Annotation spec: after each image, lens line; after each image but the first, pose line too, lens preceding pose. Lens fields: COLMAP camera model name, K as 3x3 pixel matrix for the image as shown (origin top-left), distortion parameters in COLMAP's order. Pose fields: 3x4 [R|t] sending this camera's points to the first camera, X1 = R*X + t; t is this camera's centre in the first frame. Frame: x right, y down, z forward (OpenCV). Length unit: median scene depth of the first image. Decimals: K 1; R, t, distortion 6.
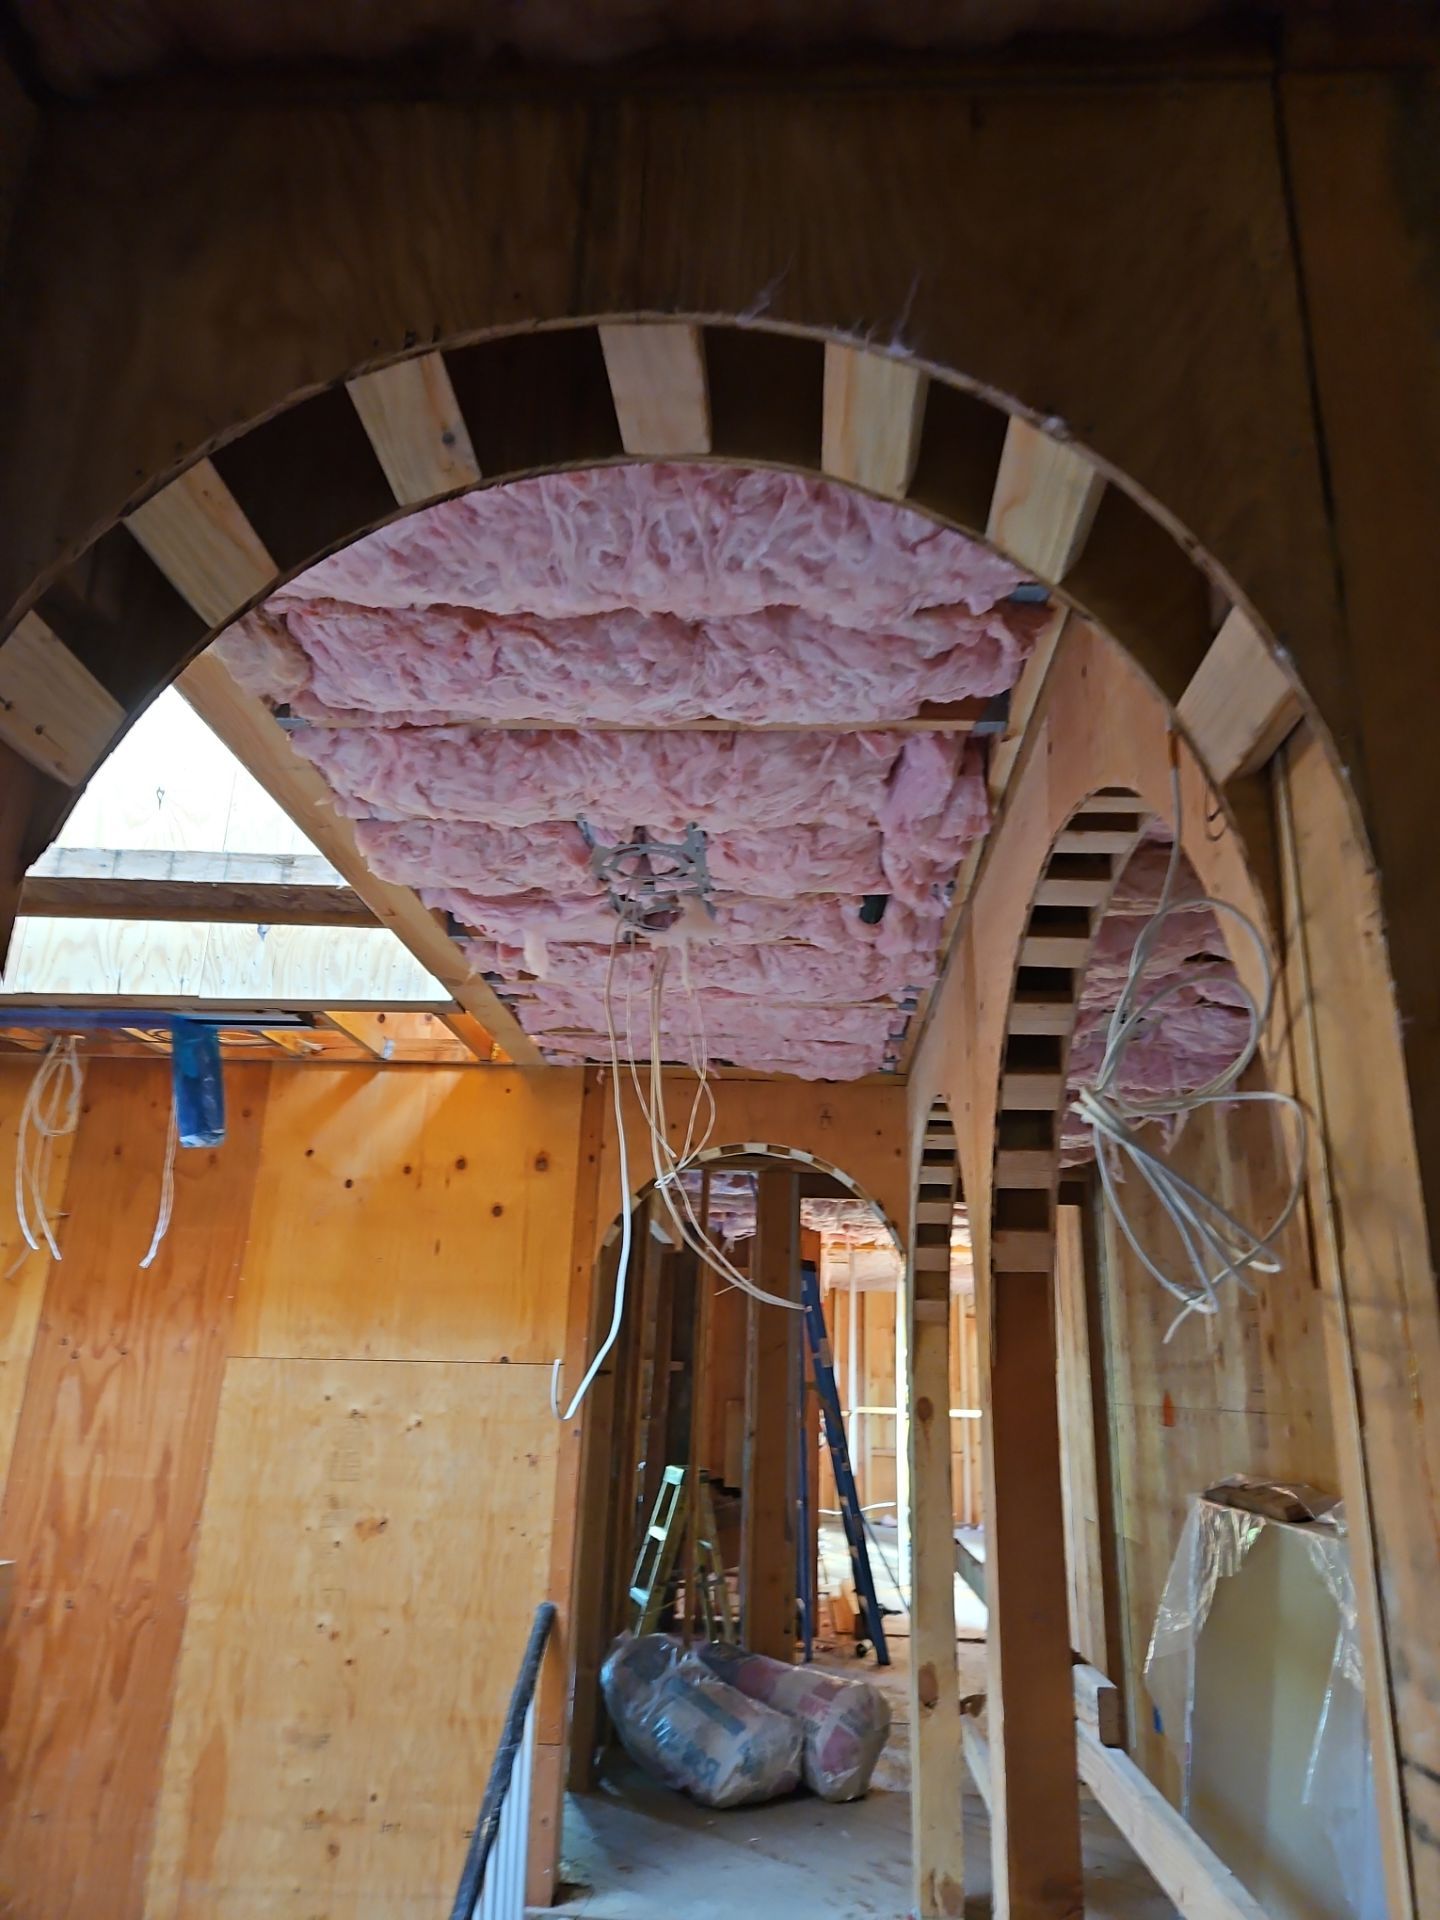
lens RADIAL K [[1221.4, 0, 720.0], [0, 1221.4, 960.0], [0, 0, 1]] dist [0.113084, -0.091106]
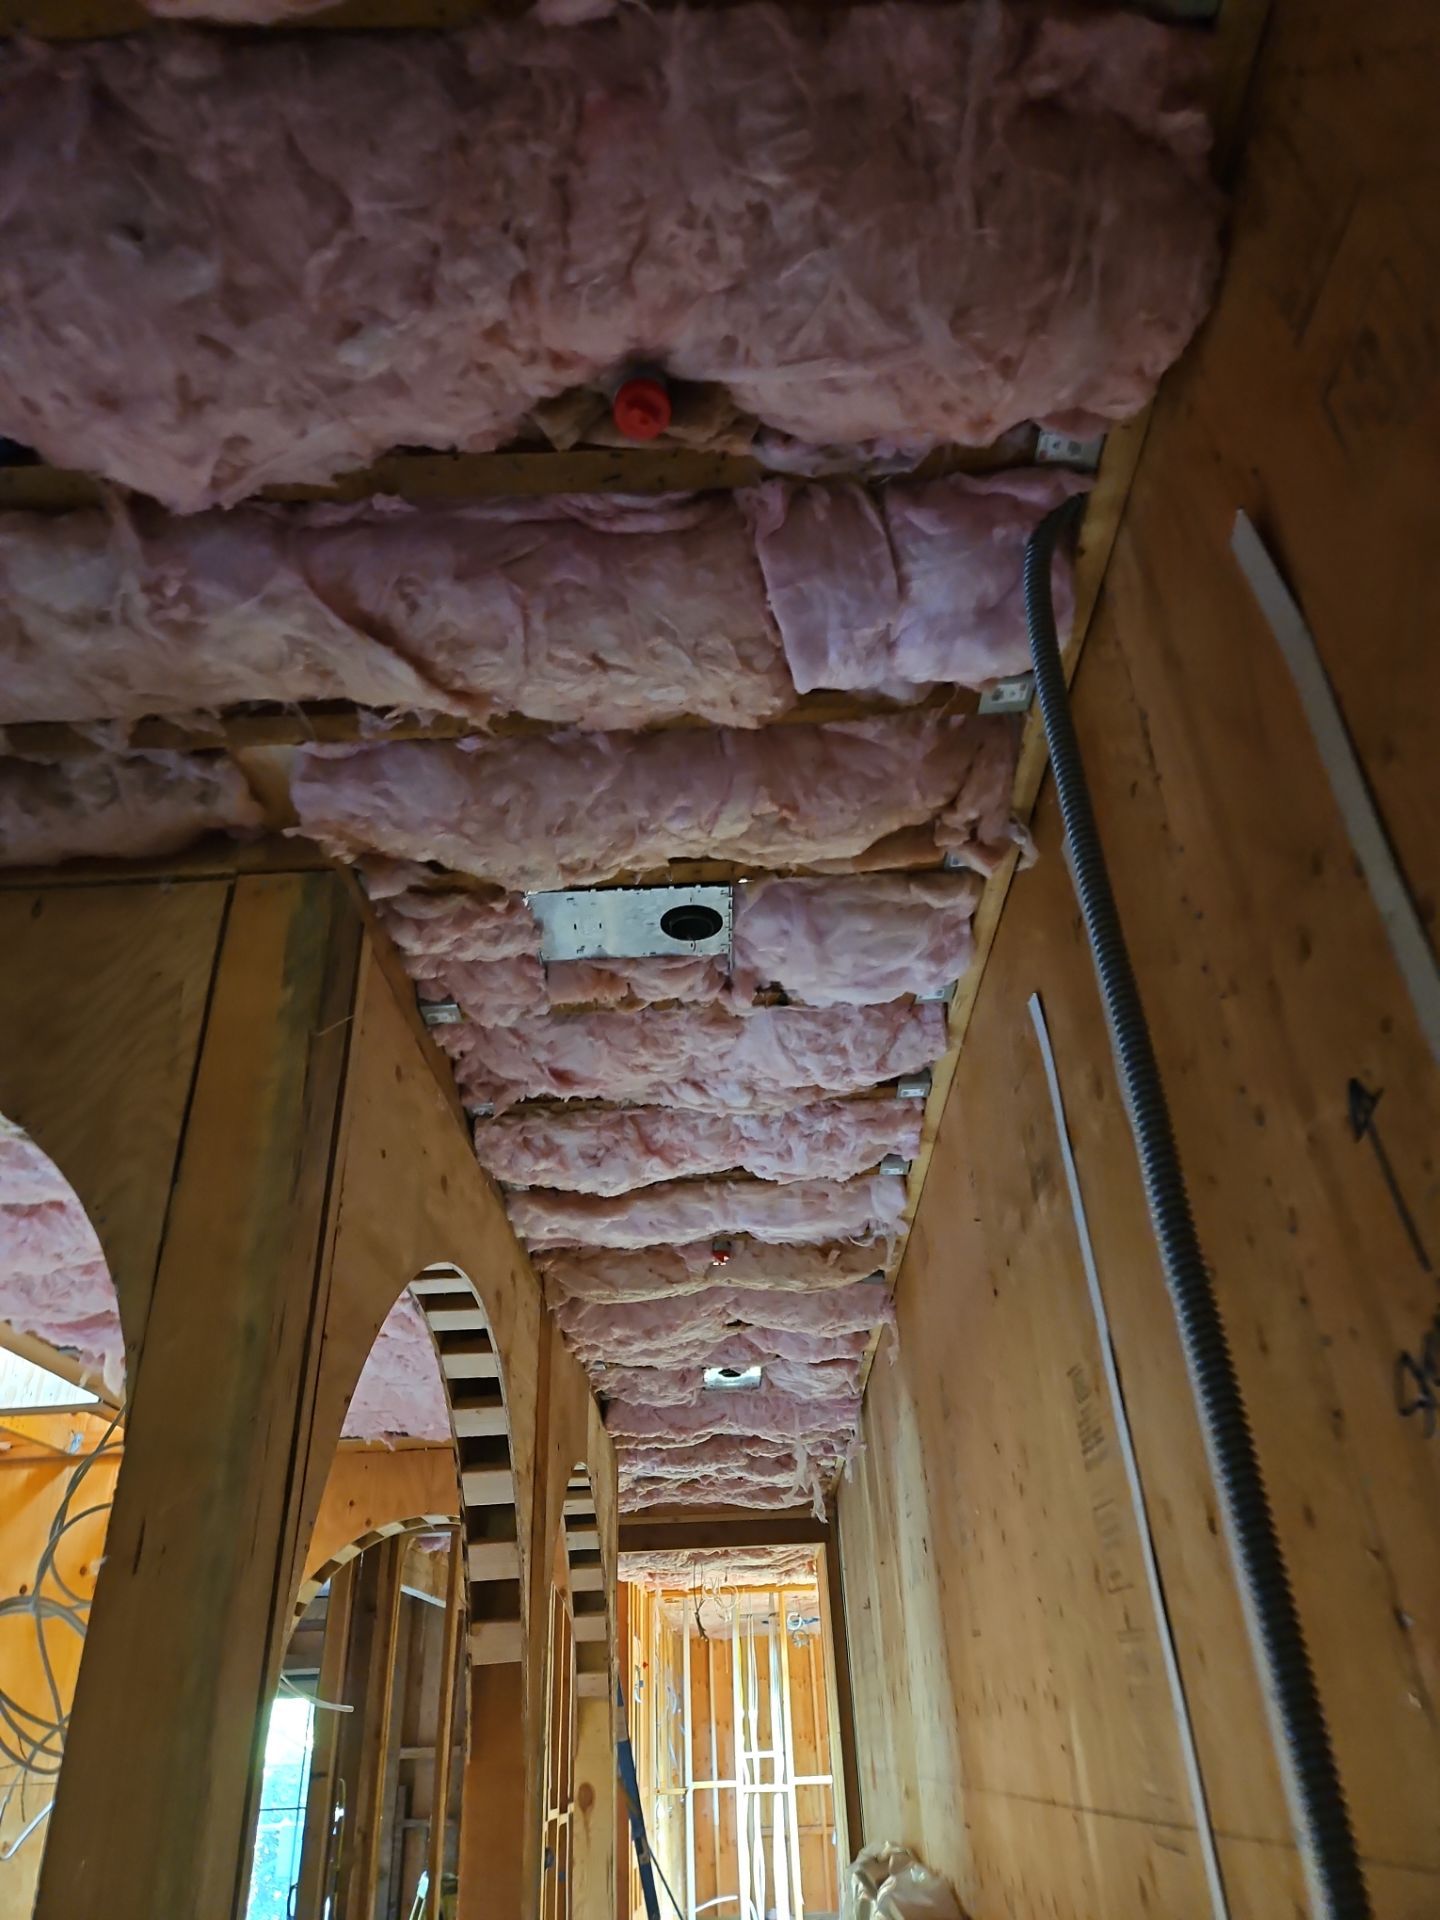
lens RADIAL K [[1221.4, 0, 720.0], [0, 1221.4, 960.0], [0, 0, 1]] dist [0.113084, -0.091106]
pose [[0.998144, -0.050288, 0.034350, 0.410245], [0.056762, 0.972582, -0.225525, -0.085748], [-0.022067, 0.227056, 0.973632, -0.215077]]
